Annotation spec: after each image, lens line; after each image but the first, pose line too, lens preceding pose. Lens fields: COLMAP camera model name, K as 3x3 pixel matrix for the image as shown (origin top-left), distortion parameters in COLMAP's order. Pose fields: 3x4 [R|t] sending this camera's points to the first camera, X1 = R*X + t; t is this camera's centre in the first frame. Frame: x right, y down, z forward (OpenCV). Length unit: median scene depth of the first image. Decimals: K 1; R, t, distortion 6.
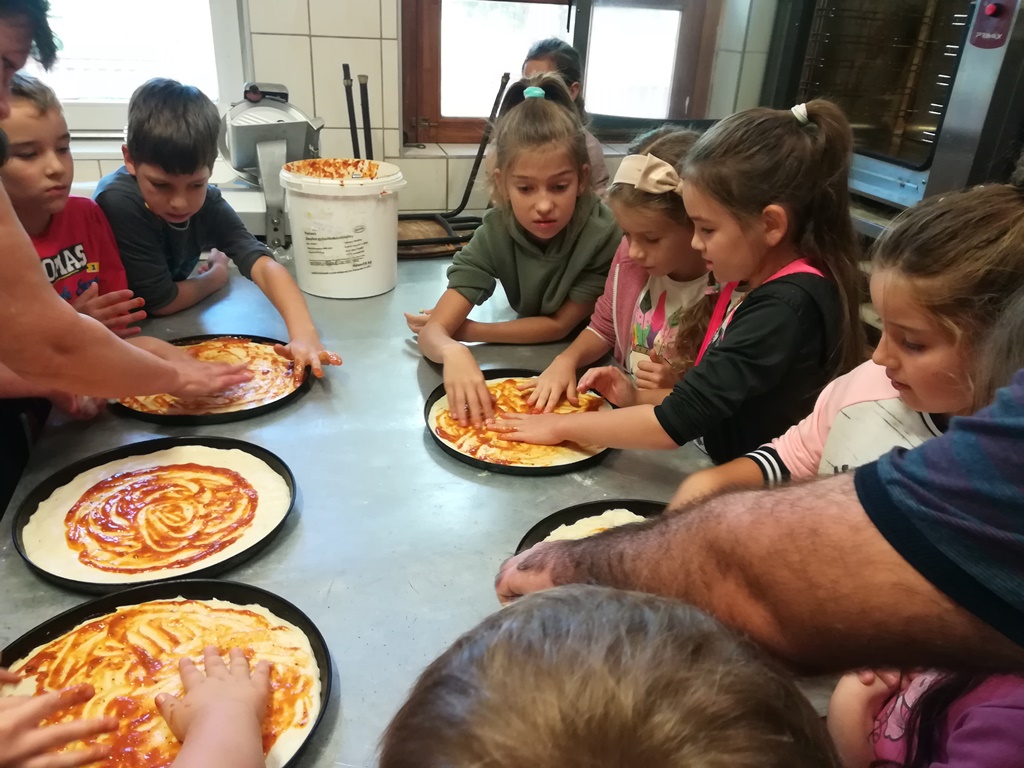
lens RADIAL K [[803.6, 0, 517.8], [0, 803.6, 390.1], [0, 0, 1]] dist [0.025702, -0.024969]
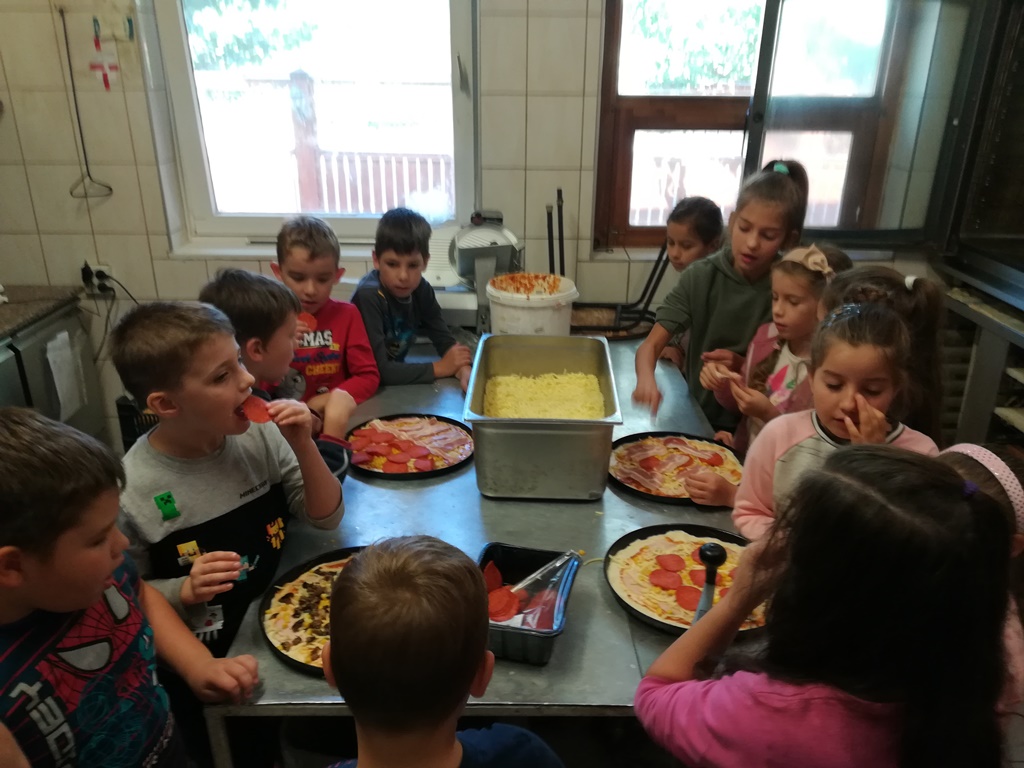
lens RADIAL K [[803.6, 0, 519.4], [0, 803.6, 390.2], [0, 0, 1]] dist [0.025702, -0.024969]
pose [[0.967061, 0.056733, -0.248143, 0.084804], [-0.078936, 0.993628, -0.080454, 0.012134], [0.241998, 0.097391, 0.965377, -0.233726]]
